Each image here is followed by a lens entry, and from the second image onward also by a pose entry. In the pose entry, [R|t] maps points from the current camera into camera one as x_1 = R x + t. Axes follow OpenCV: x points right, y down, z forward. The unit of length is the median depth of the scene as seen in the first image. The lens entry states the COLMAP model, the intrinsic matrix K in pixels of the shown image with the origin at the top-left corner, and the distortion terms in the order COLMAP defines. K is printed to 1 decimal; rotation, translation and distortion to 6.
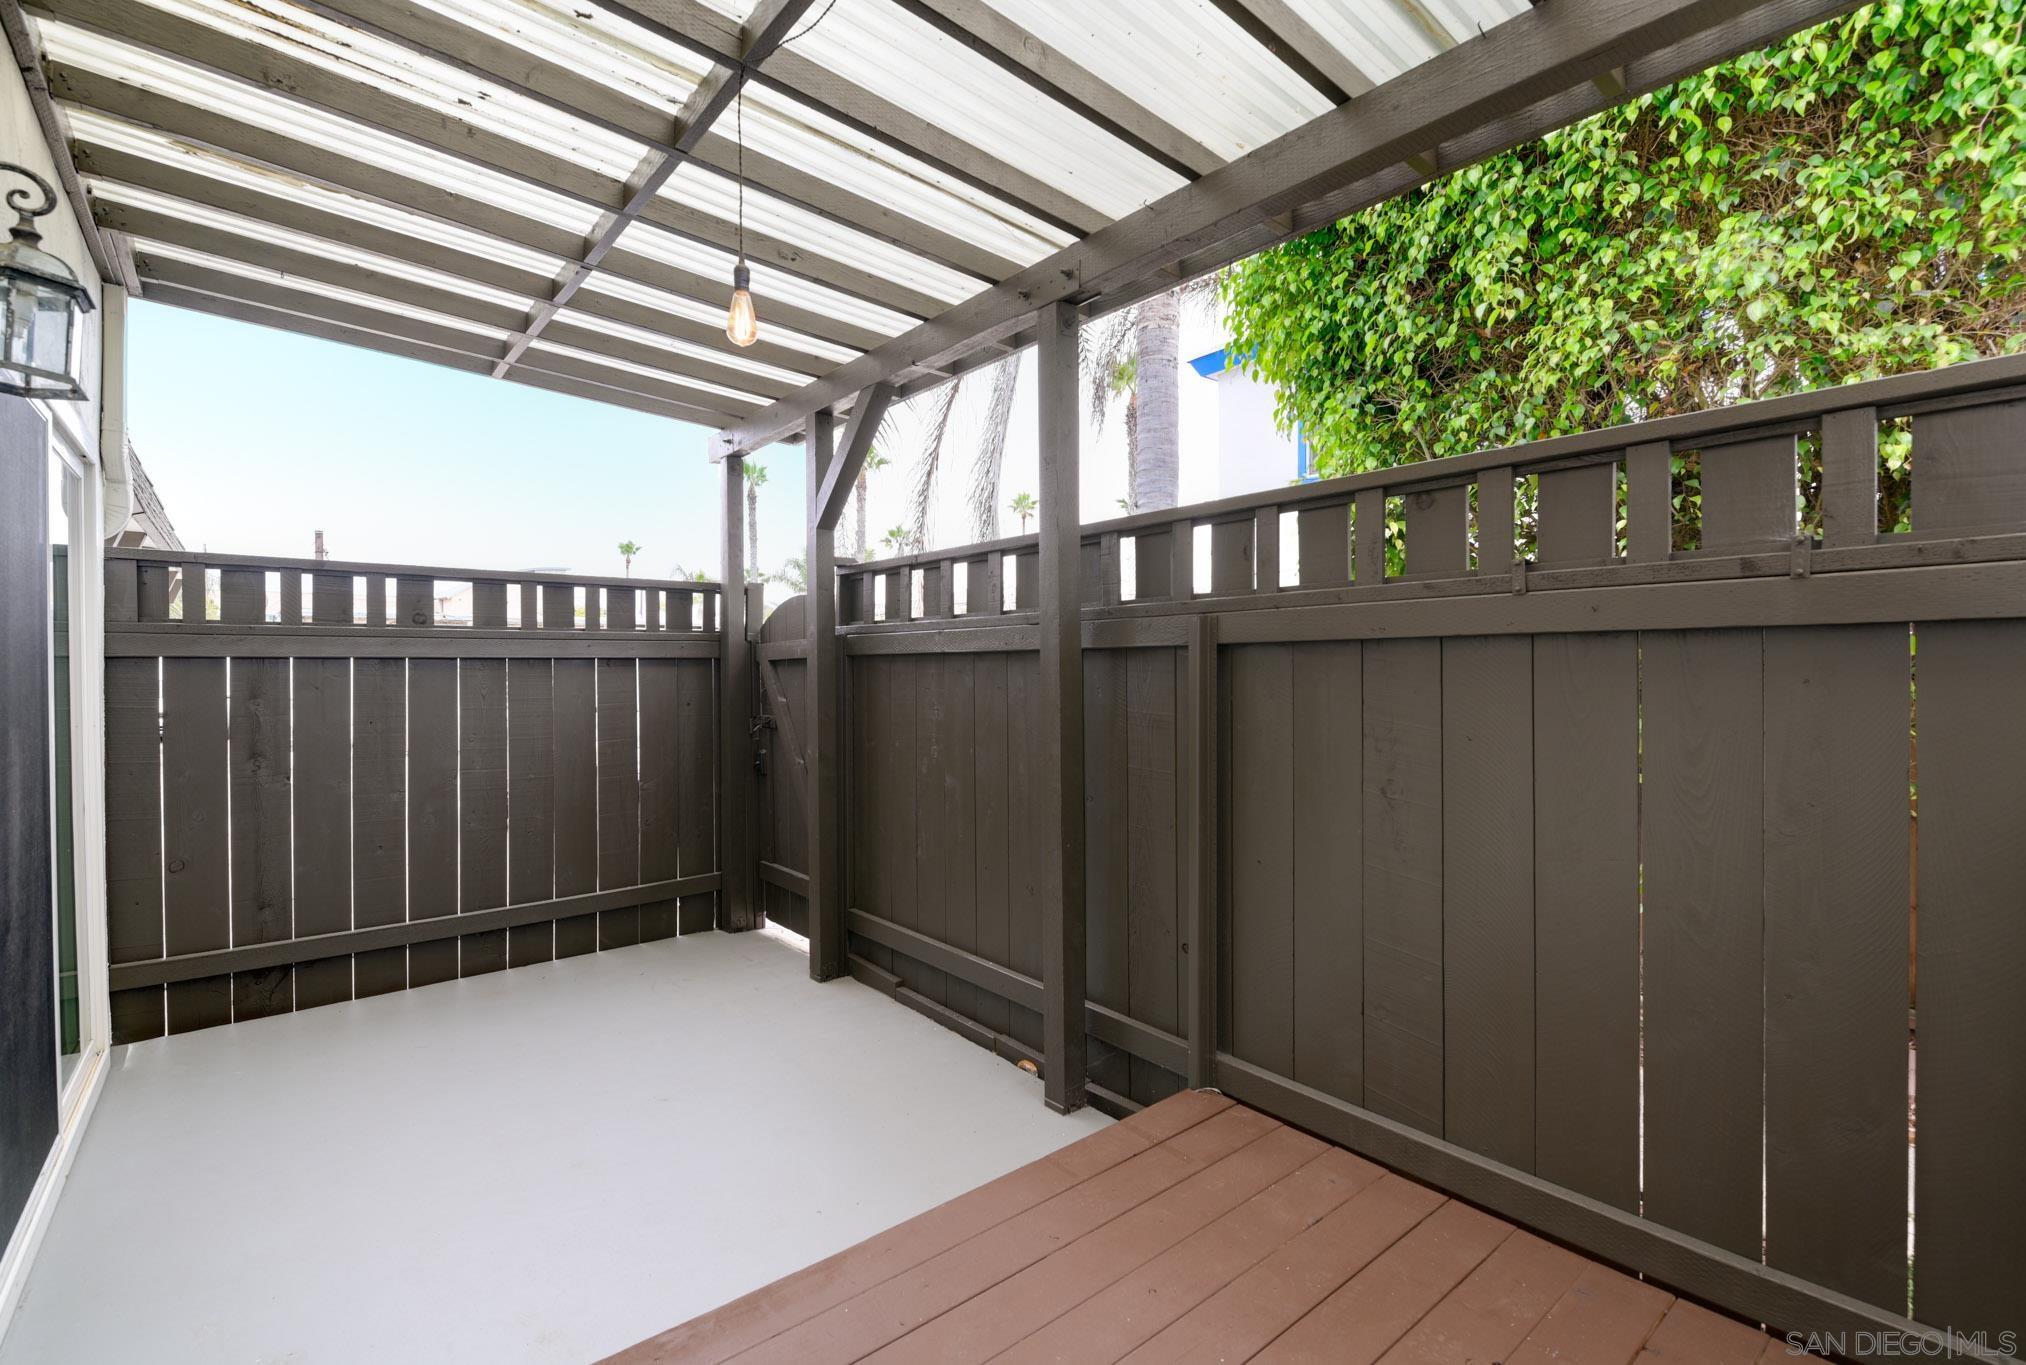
lens RADIAL K [[920.7, 0, 1037.1], [0, 920.7, 676.6], [0, 0, 1]] dist [-0.003410, -0.000315]
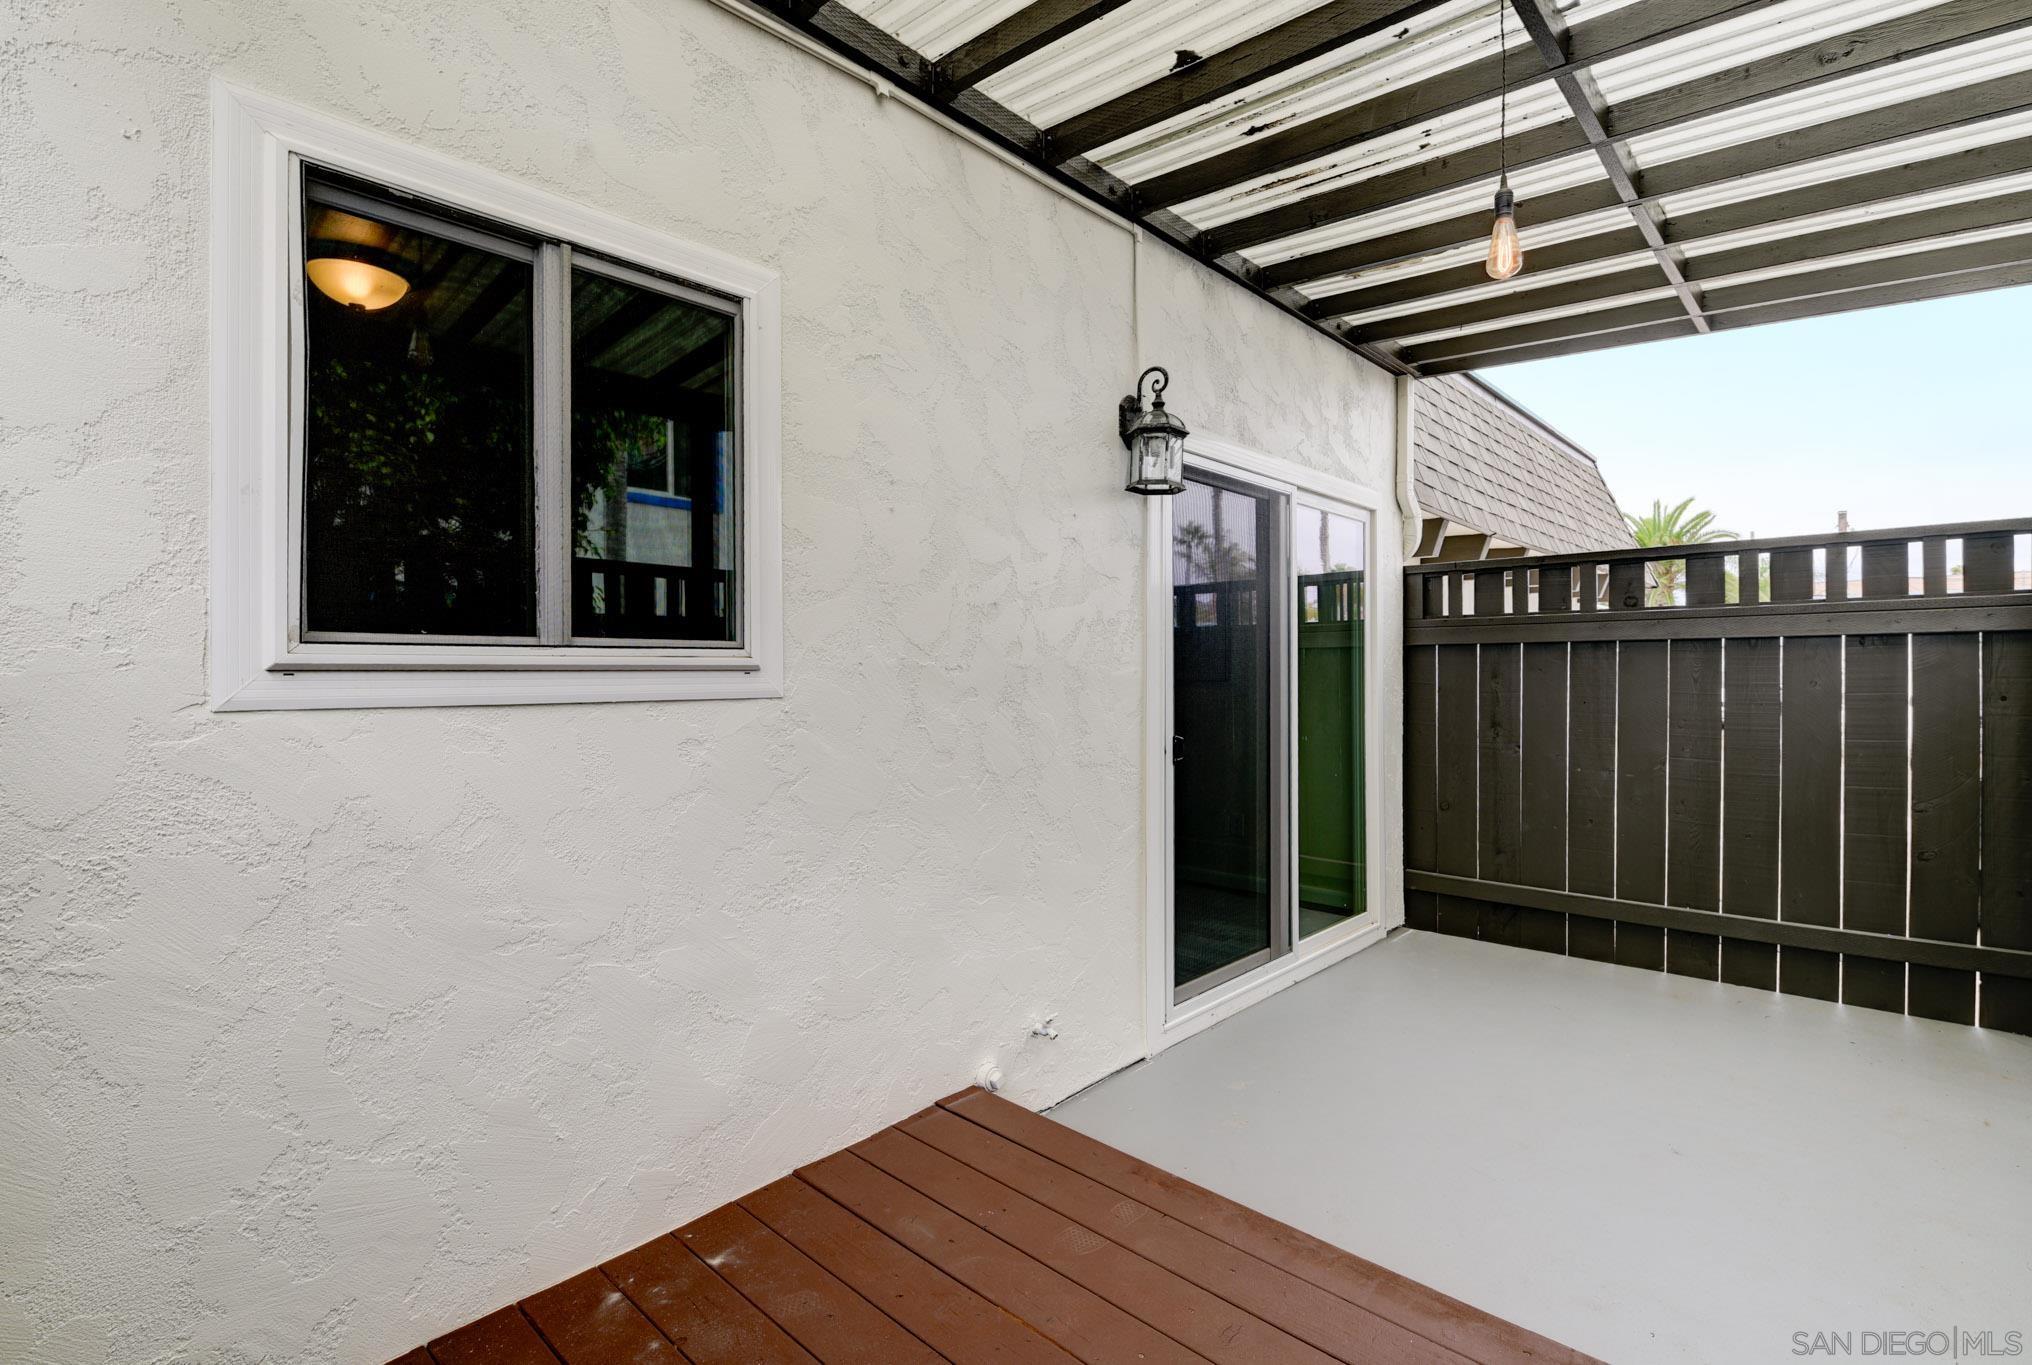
lens RADIAL K [[923.4, 0, 1040.2], [0, 923.4, 676.6], [0, 0, 1]] dist [-0.003410, -0.000315]
pose [[0.112360, 0.017293, -0.993517, 0.243797], [0.006601, 0.999814, 0.018149, -0.003506], [0.993646, -0.008597, 0.112225, 0.233481]]
